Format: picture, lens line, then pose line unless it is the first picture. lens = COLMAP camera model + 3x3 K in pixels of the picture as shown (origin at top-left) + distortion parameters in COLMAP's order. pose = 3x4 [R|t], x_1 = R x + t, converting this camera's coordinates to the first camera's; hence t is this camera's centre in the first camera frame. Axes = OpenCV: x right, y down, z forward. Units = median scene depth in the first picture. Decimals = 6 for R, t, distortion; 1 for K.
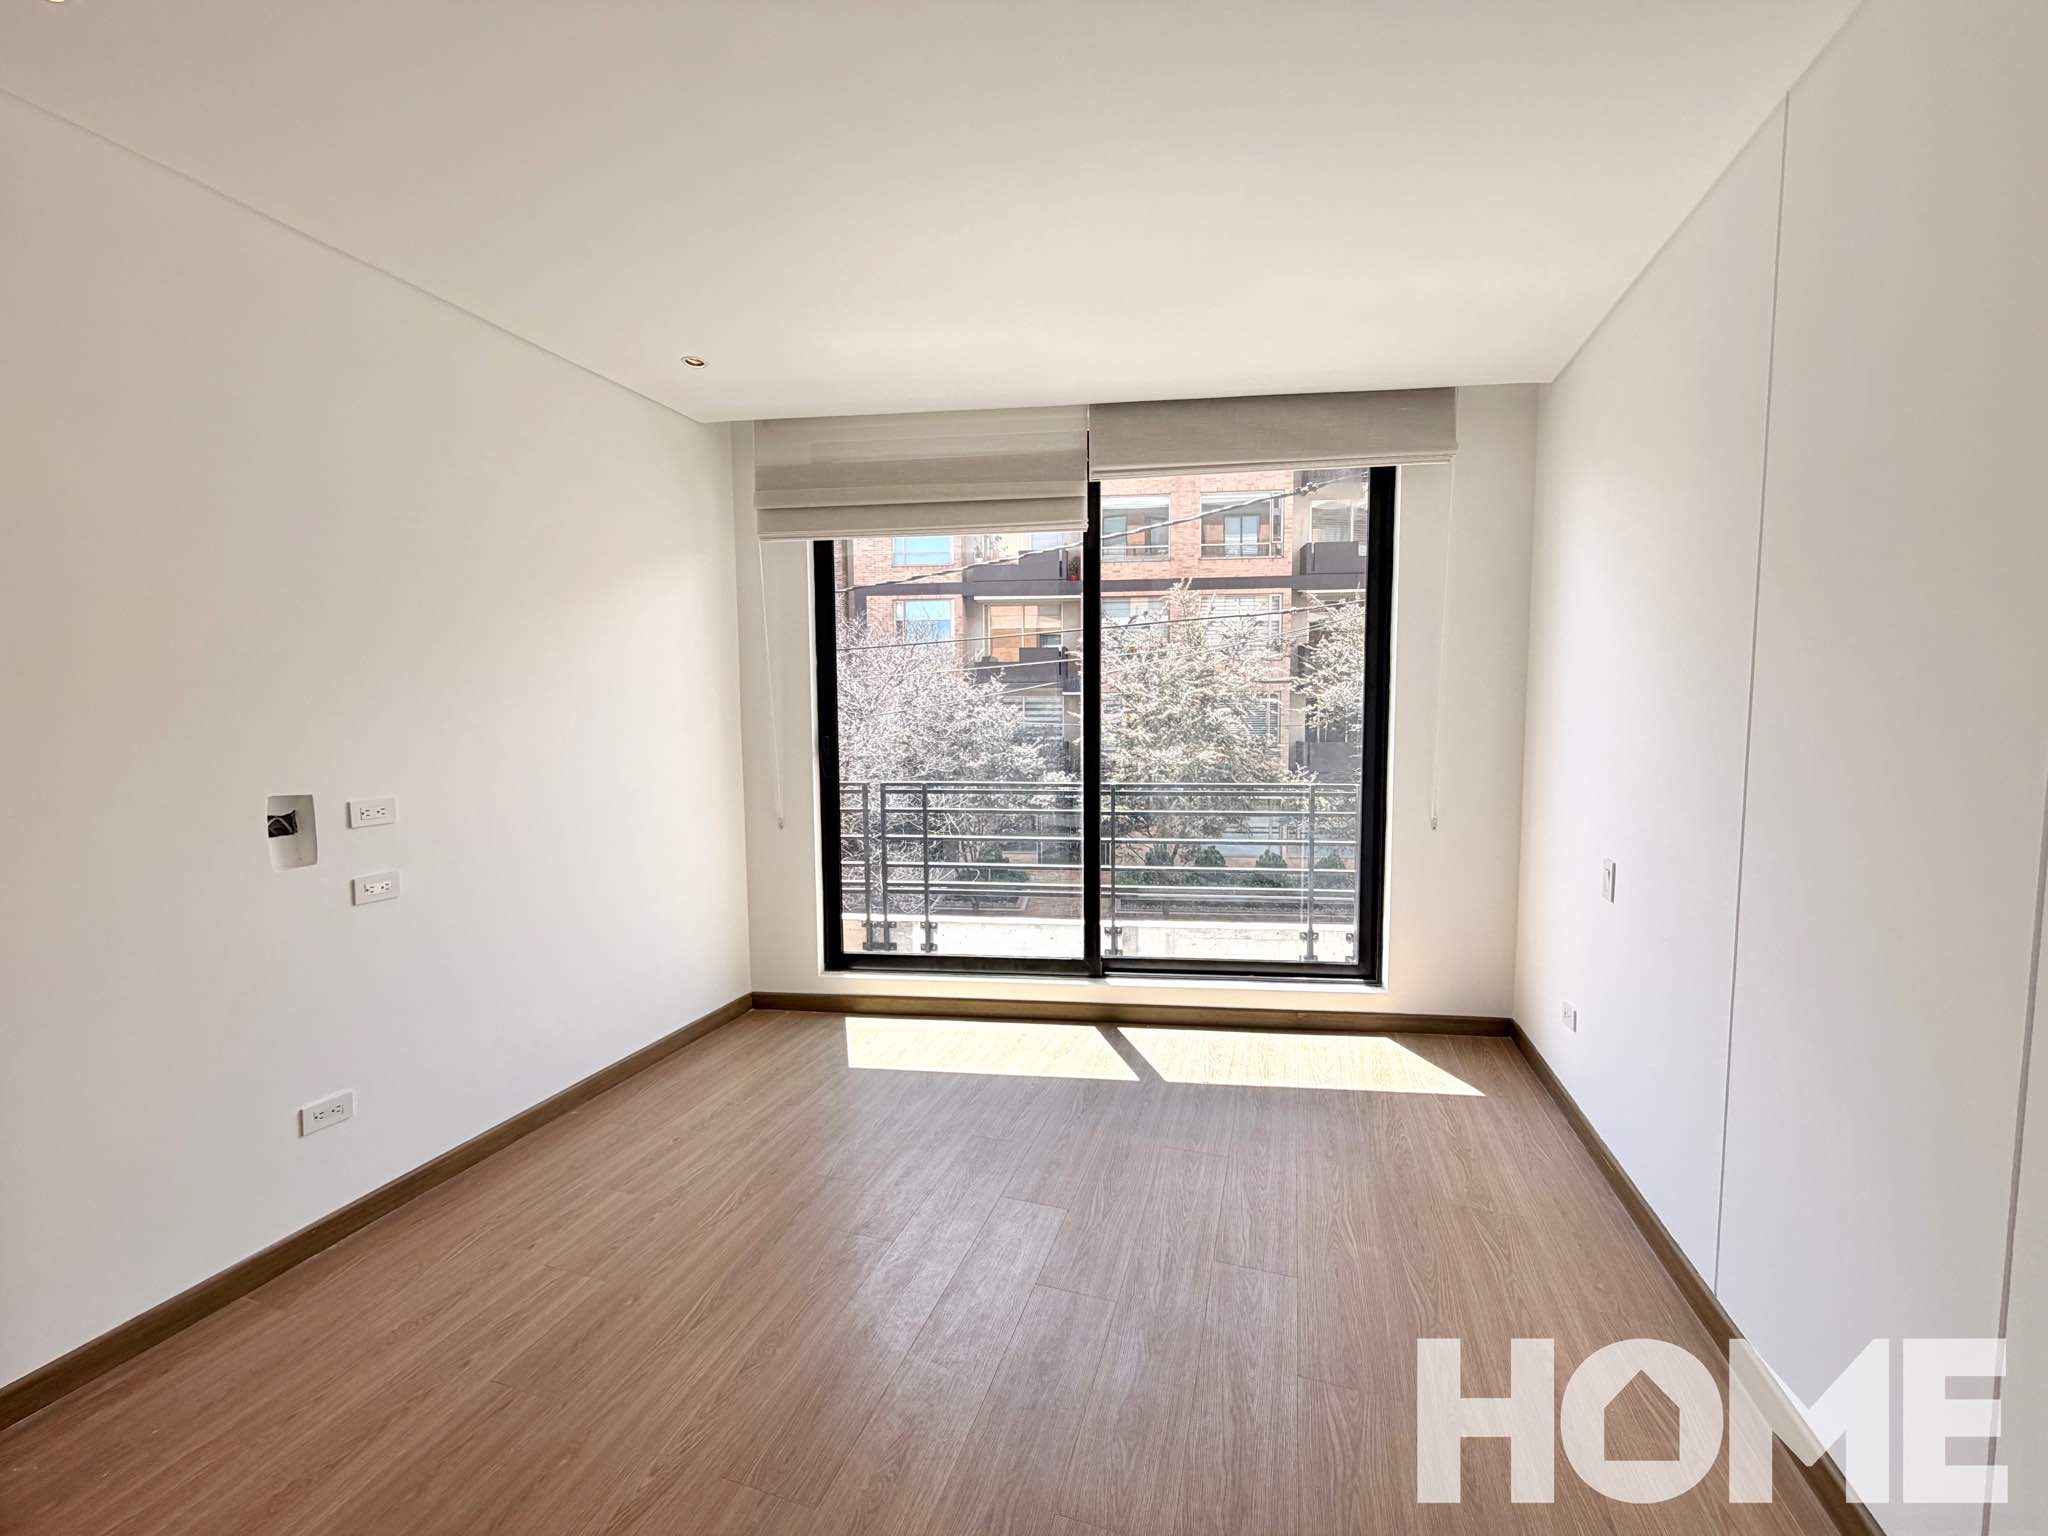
lens RADIAL K [[818.1, 0, 1026.1], [0, 818.1, 775.4], [0, 0, 1]] dist [0.004357, 0.000685]
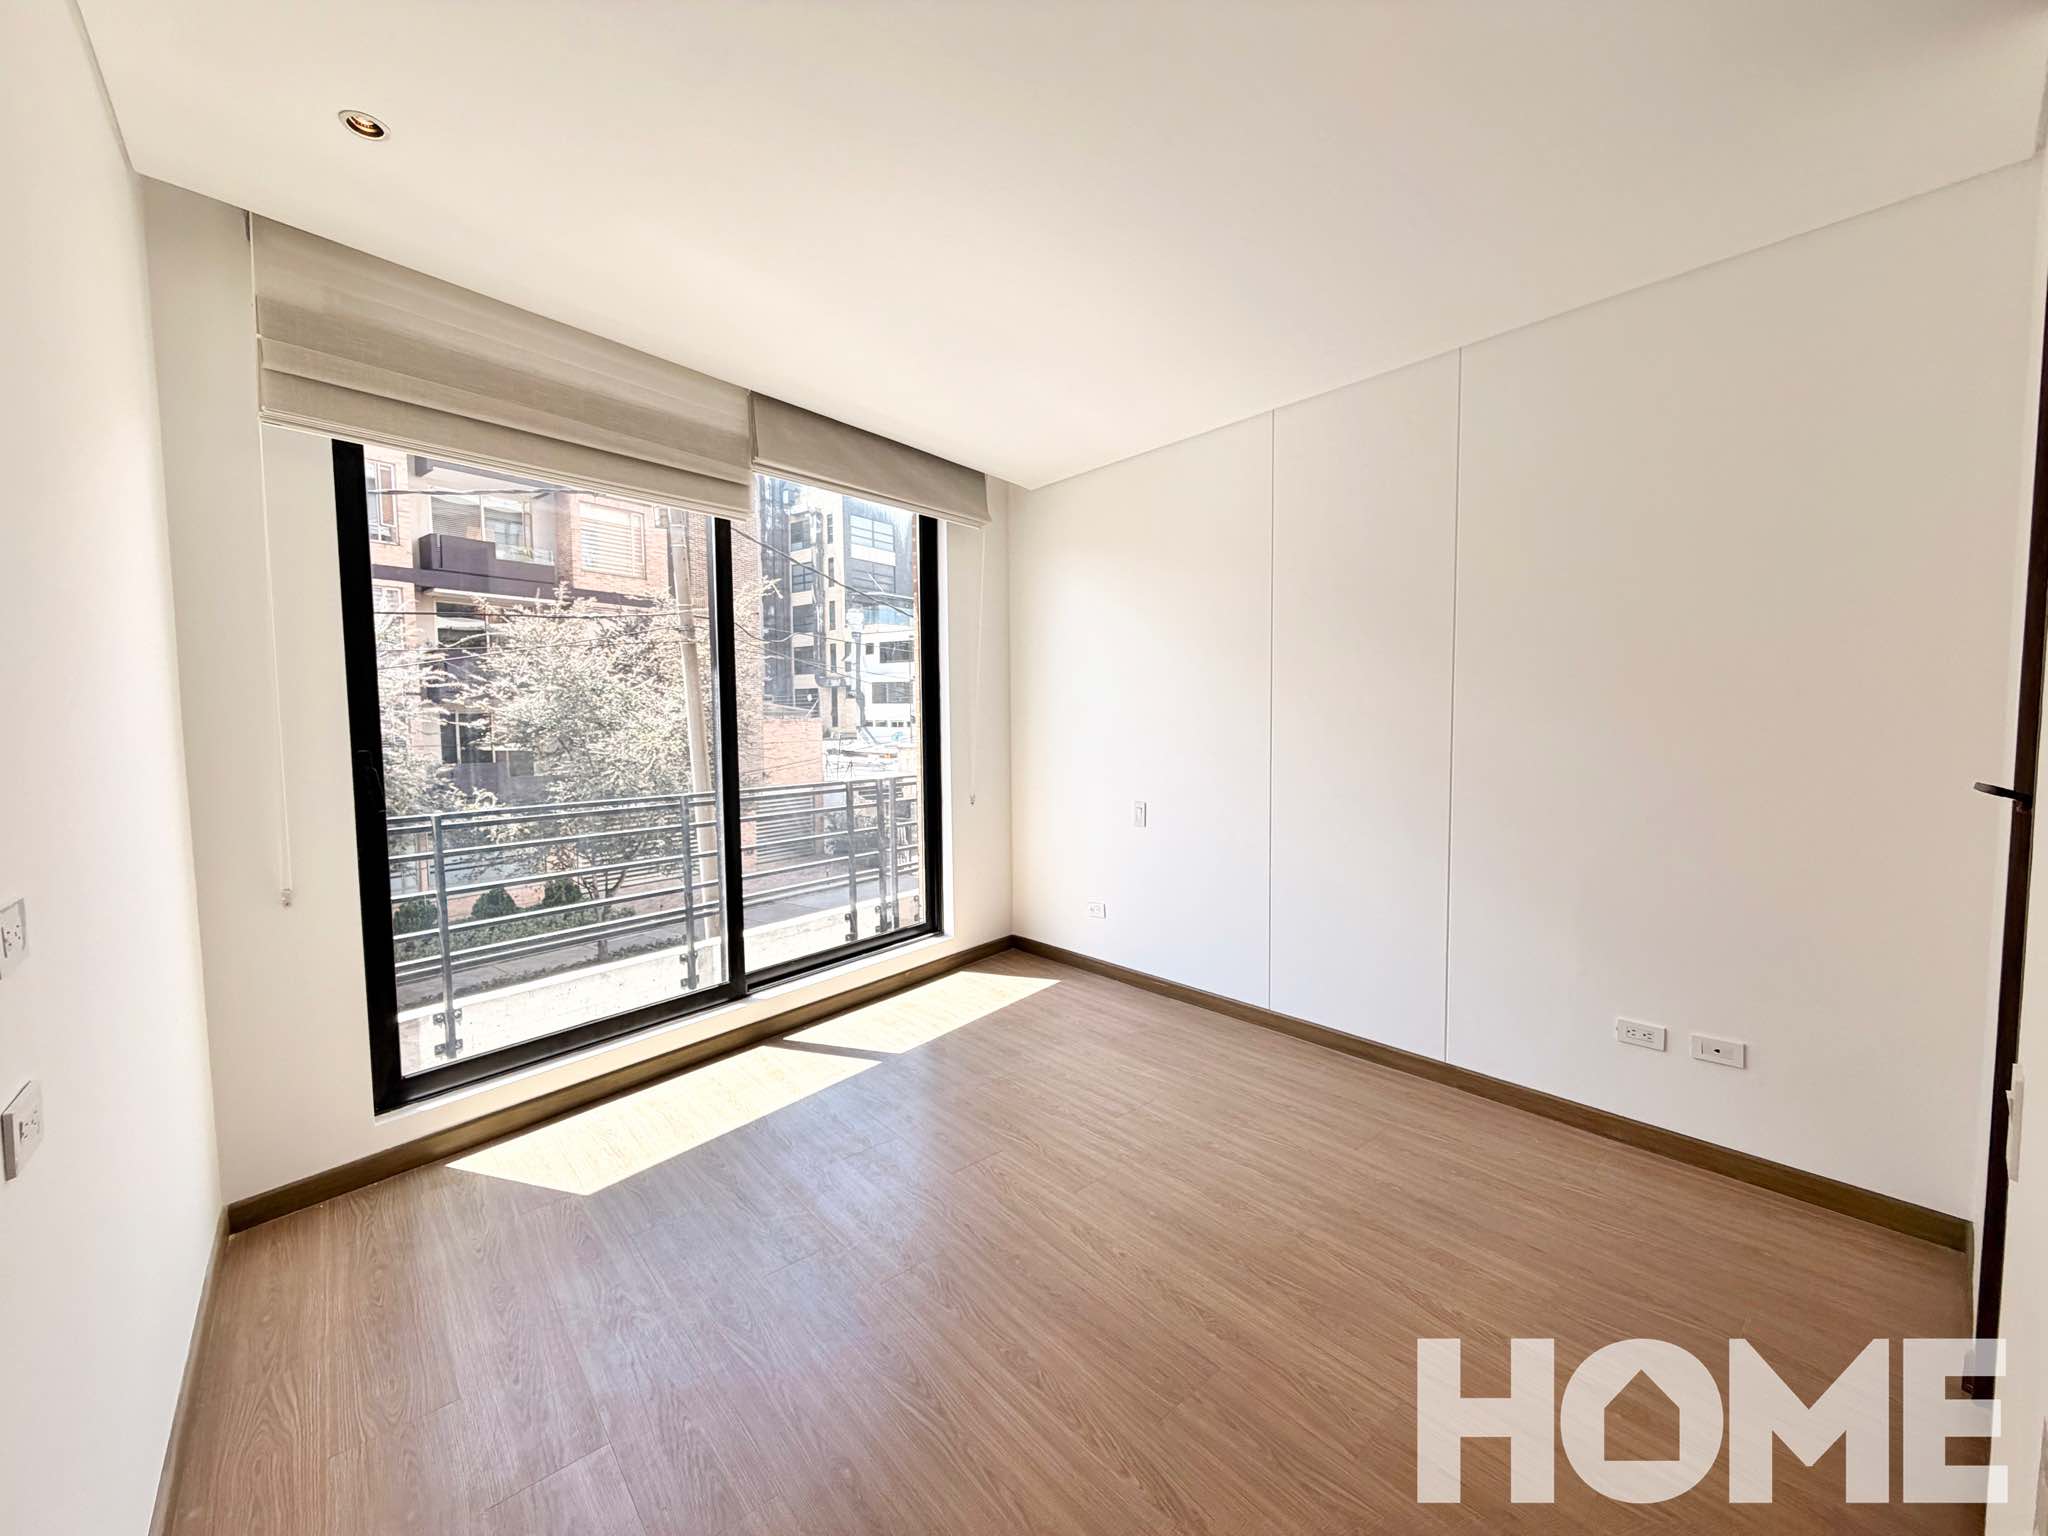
lens RADIAL K [[818.1, 0, 1026.1], [0, 818.1, 775.4], [0, 0, 1]] dist [0.004357, 0.000685]
pose [[0.517578, -0.058816, 0.853612, -0.534995], [0.077782, 0.996738, 0.021515, -0.000359], [-0.852093, 0.055260, 0.520465, 0.229163]]
